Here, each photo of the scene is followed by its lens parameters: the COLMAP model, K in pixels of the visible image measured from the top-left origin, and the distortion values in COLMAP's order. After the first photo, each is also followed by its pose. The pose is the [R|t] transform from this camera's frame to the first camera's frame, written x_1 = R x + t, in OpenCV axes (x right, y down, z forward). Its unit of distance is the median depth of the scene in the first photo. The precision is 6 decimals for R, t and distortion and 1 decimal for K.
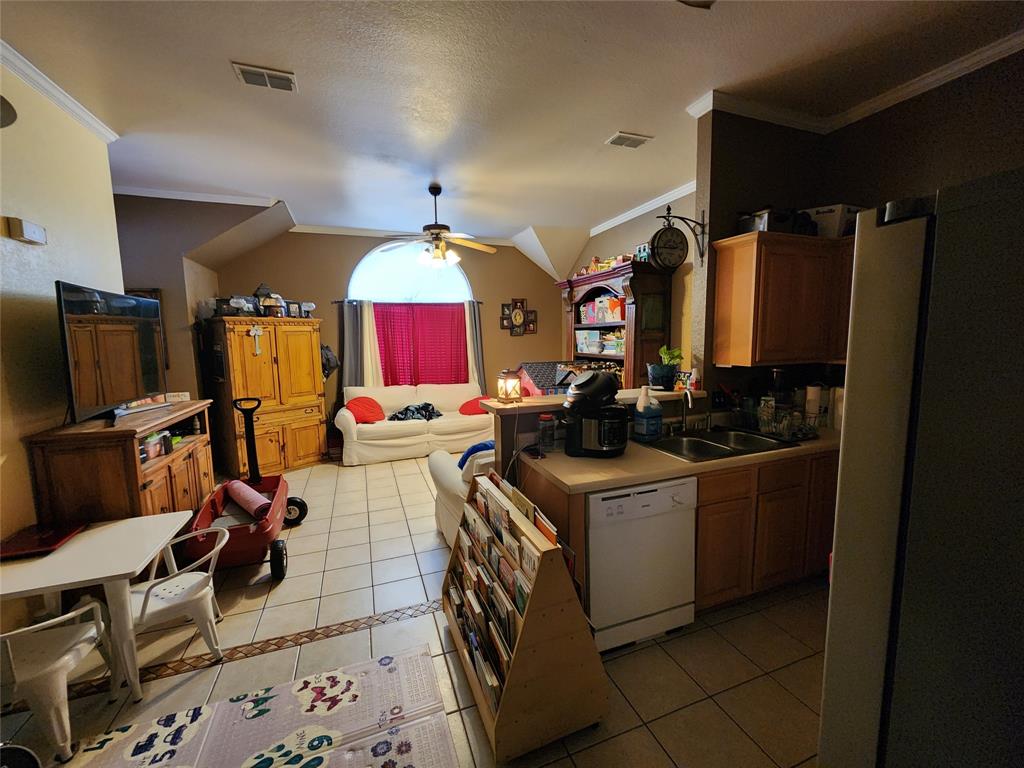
lens RADIAL K [[419.0, 0, 512.9], [0, 419.0, 381.9], [0, 0, 1]] dist [-0.004887, 0.000843]
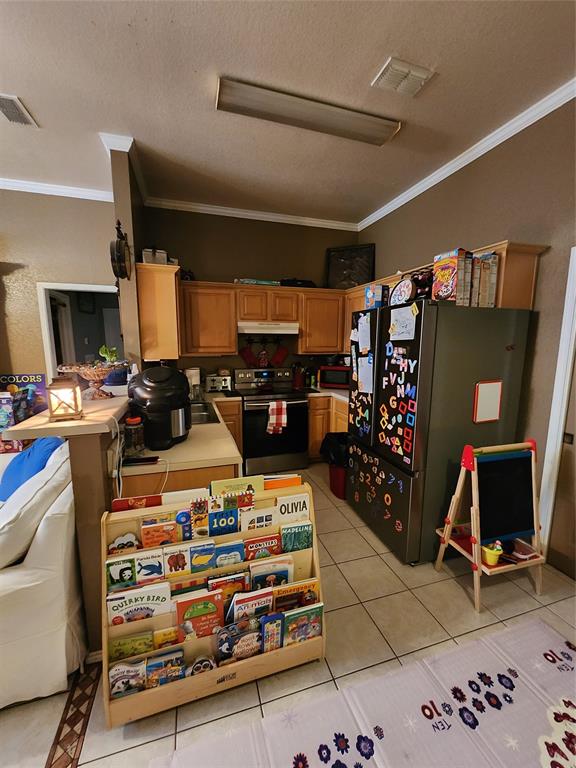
lens RADIAL K [[314.2, 0, 284.5], [0, 314.2, 388.3], [0, 0, 1]] dist [-0.004887, 0.000843]
pose [[0.057980, -0.133424, 0.989362, -0.279917], [0.099702, 0.986848, 0.127242, -0.020574], [-0.993327, 0.091264, 0.070520, 0.300499]]
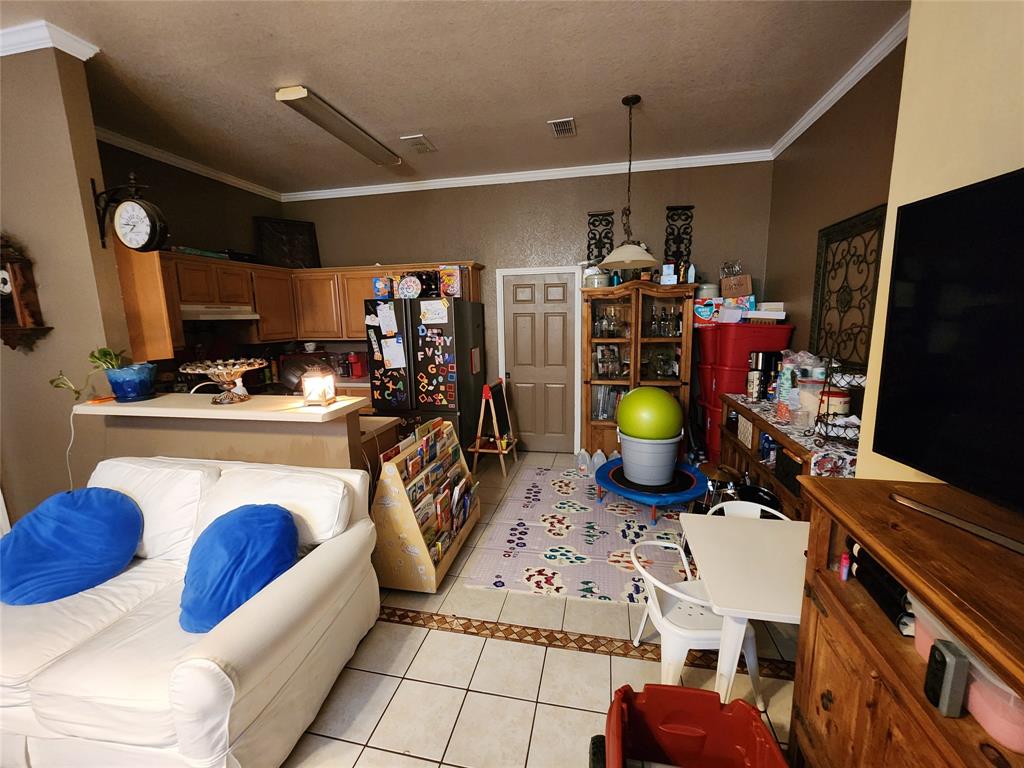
lens RADIAL K [[419.0, 0, 515.6], [0, 419.0, 381.7], [0, 0, 1]] dist [-0.004887, 0.000843]
pose [[-0.843078, -0.052860, 0.535188, -0.405238], [0.089930, 0.967288, 0.237204, -0.083411], [-0.530219, 0.248111, -0.810746, 0.759566]]
